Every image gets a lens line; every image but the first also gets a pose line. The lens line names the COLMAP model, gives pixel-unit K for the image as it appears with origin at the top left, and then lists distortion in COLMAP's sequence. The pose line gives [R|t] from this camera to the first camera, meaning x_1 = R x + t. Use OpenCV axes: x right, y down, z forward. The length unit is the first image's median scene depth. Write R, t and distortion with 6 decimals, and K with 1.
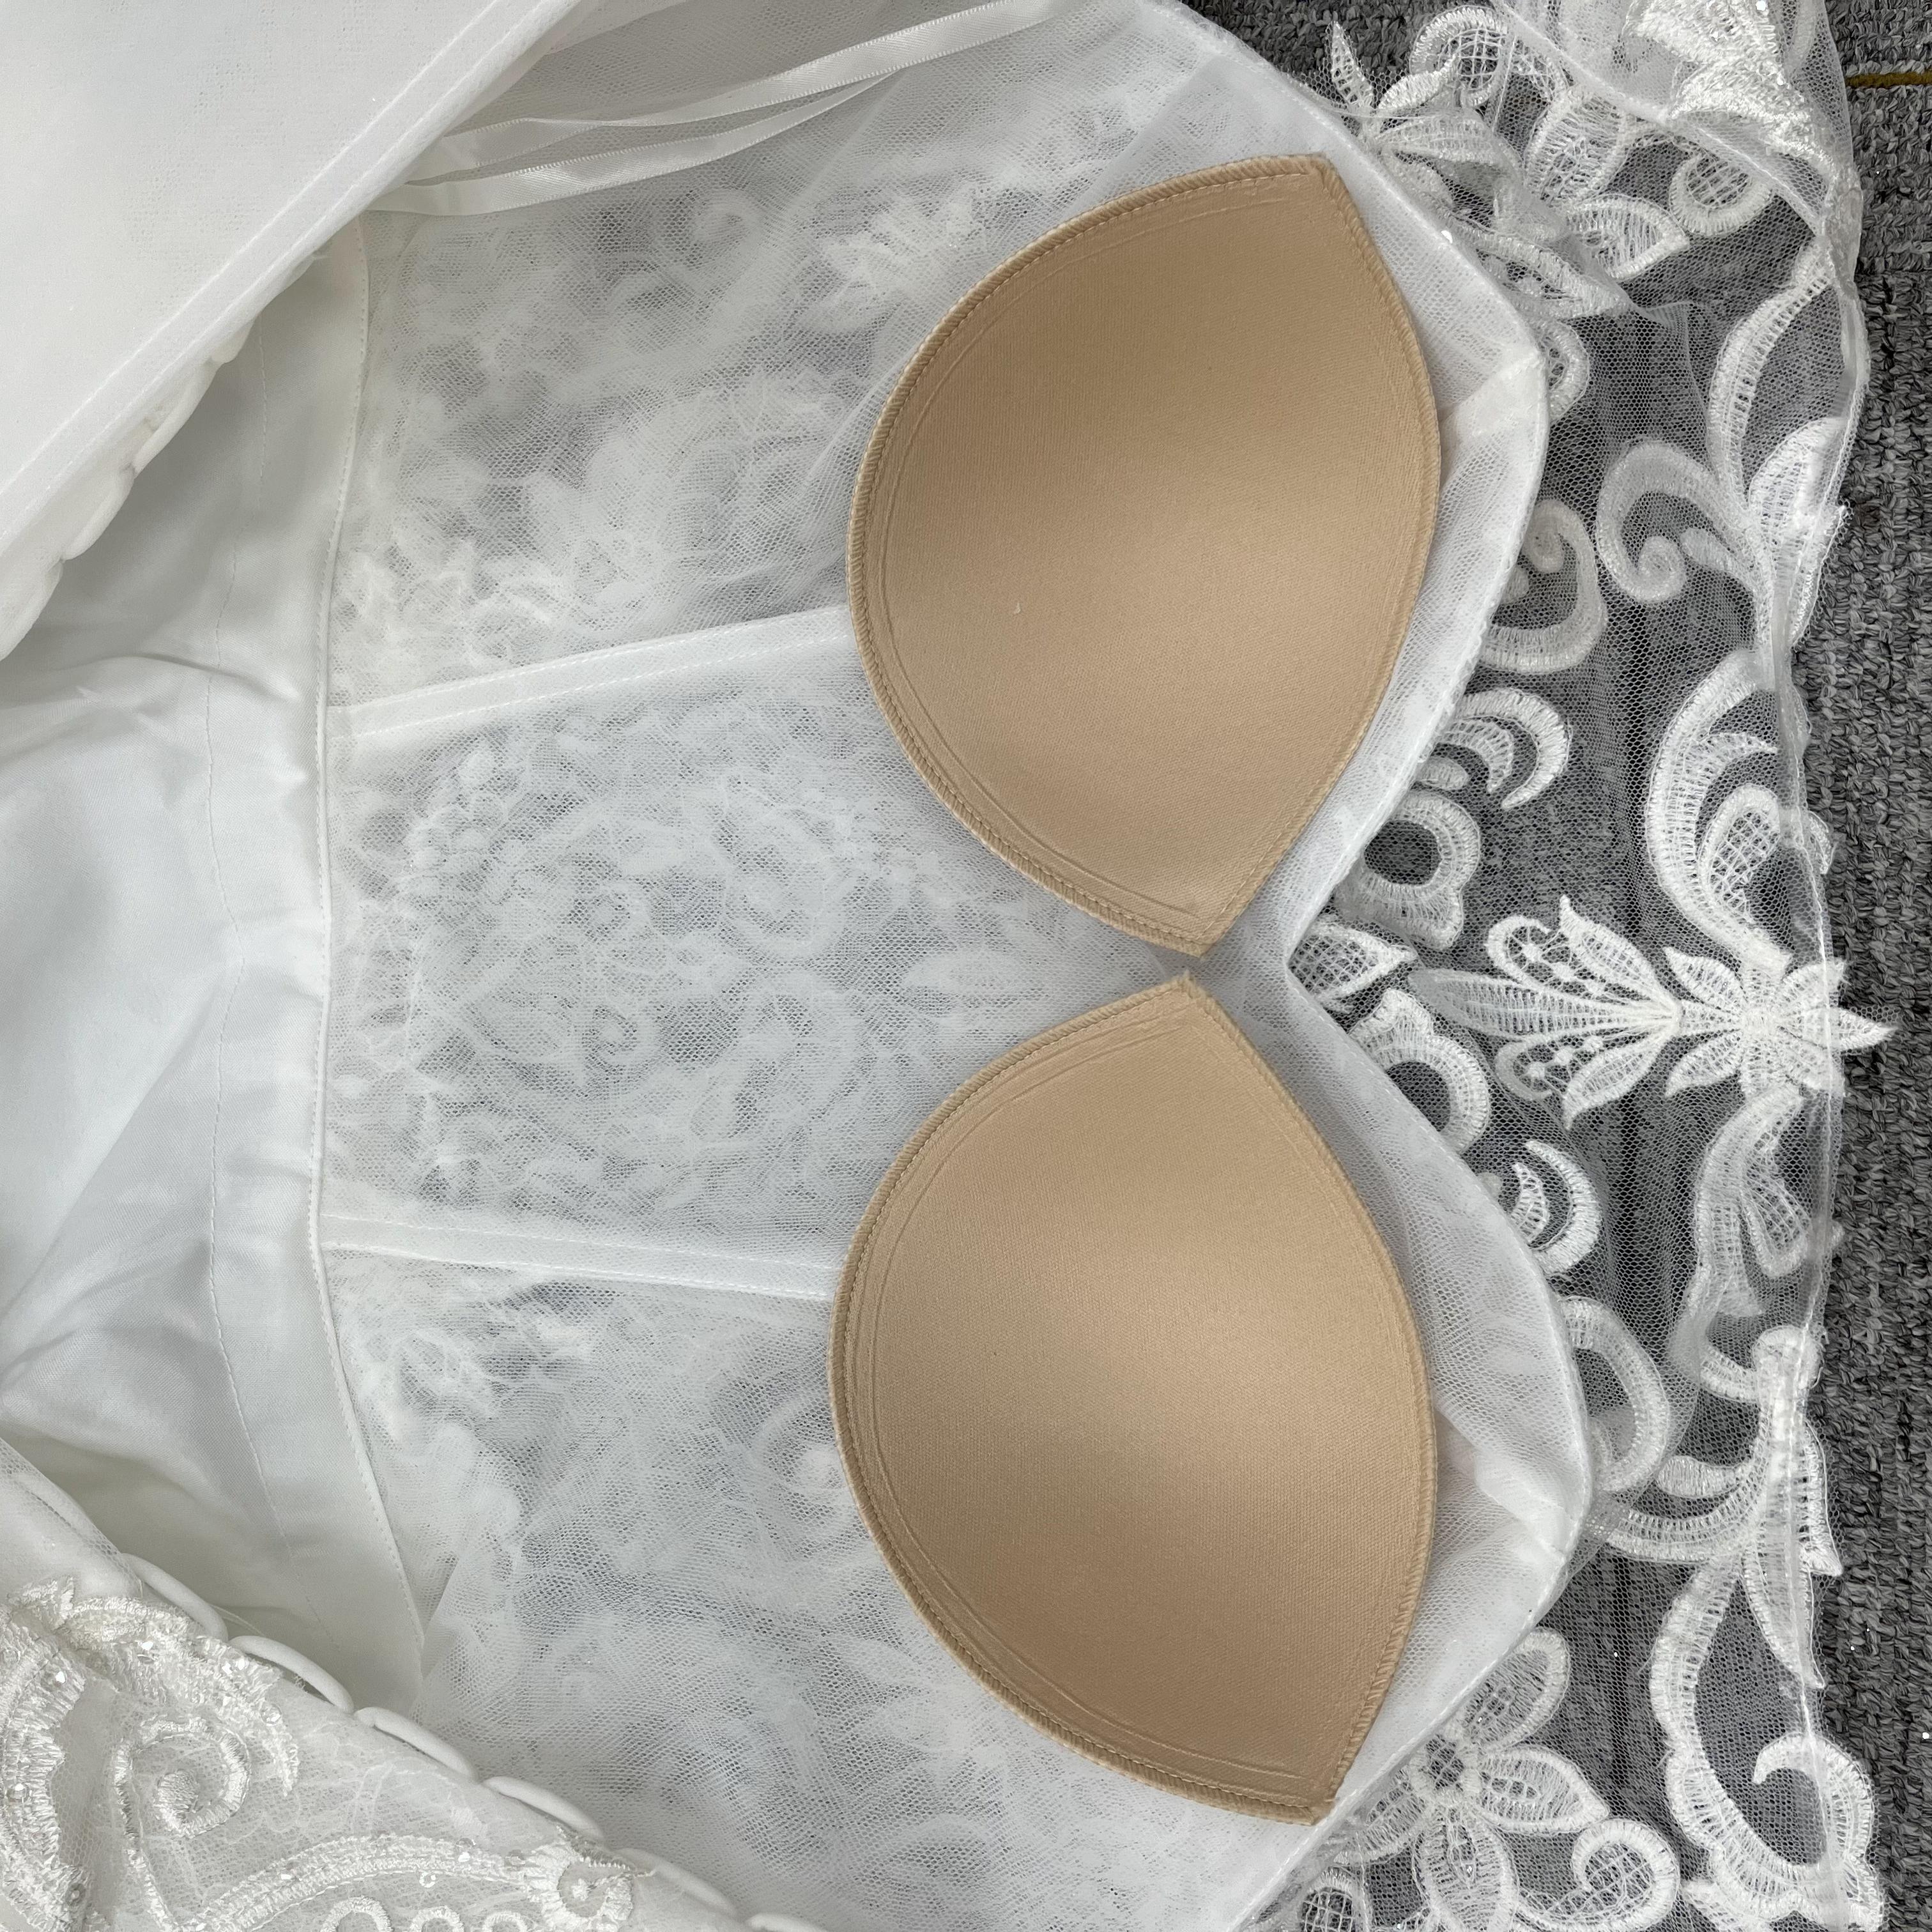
lens RADIAL K [[2024.8, 0, 982.6], [0, 2024.8, 956.4], [0, 0, 1]] dist [0.072190, -0.077034]
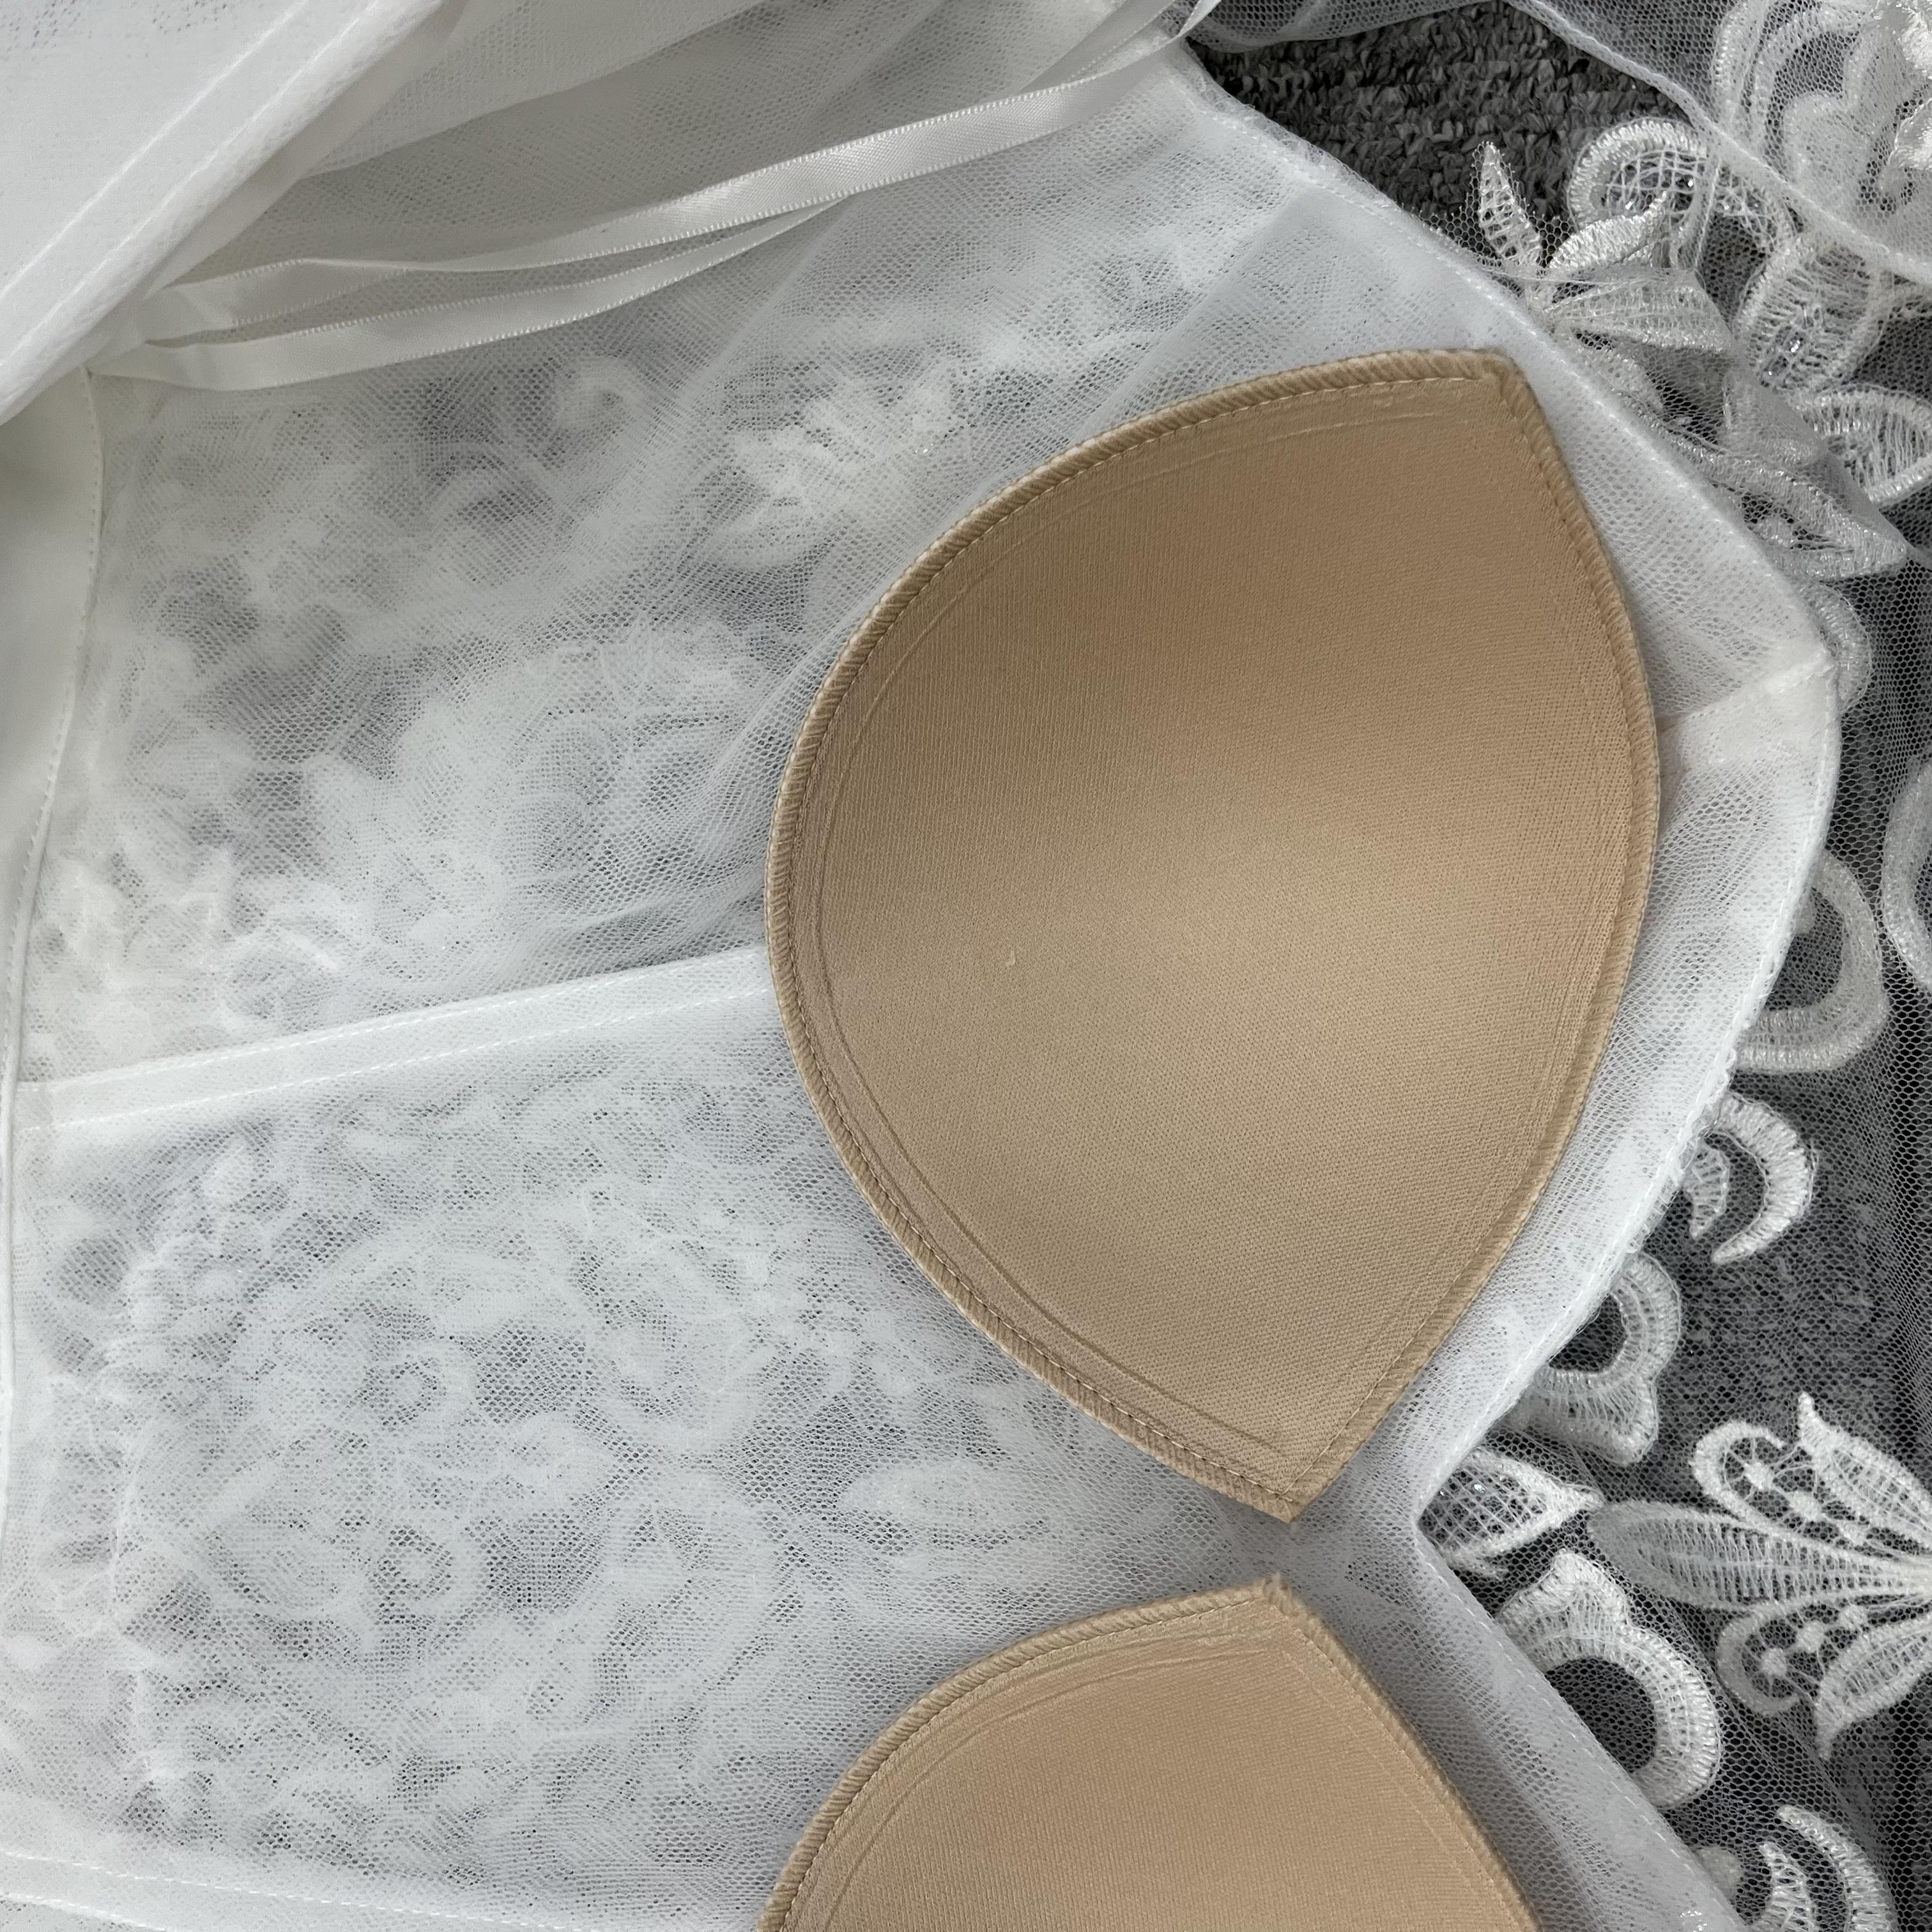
lens RADIAL K [[2009.7, 0, 966.0], [0, 2009.7, 966.0], [0, 0, 1]] dist [0.058783, -0.069866]
pose [[0.999807, 0.006636, 0.018474, -0.011228], [-0.006214, 0.999720, -0.022818, -0.157078], [-0.018621, 0.022699, 0.999569, 0.318514]]
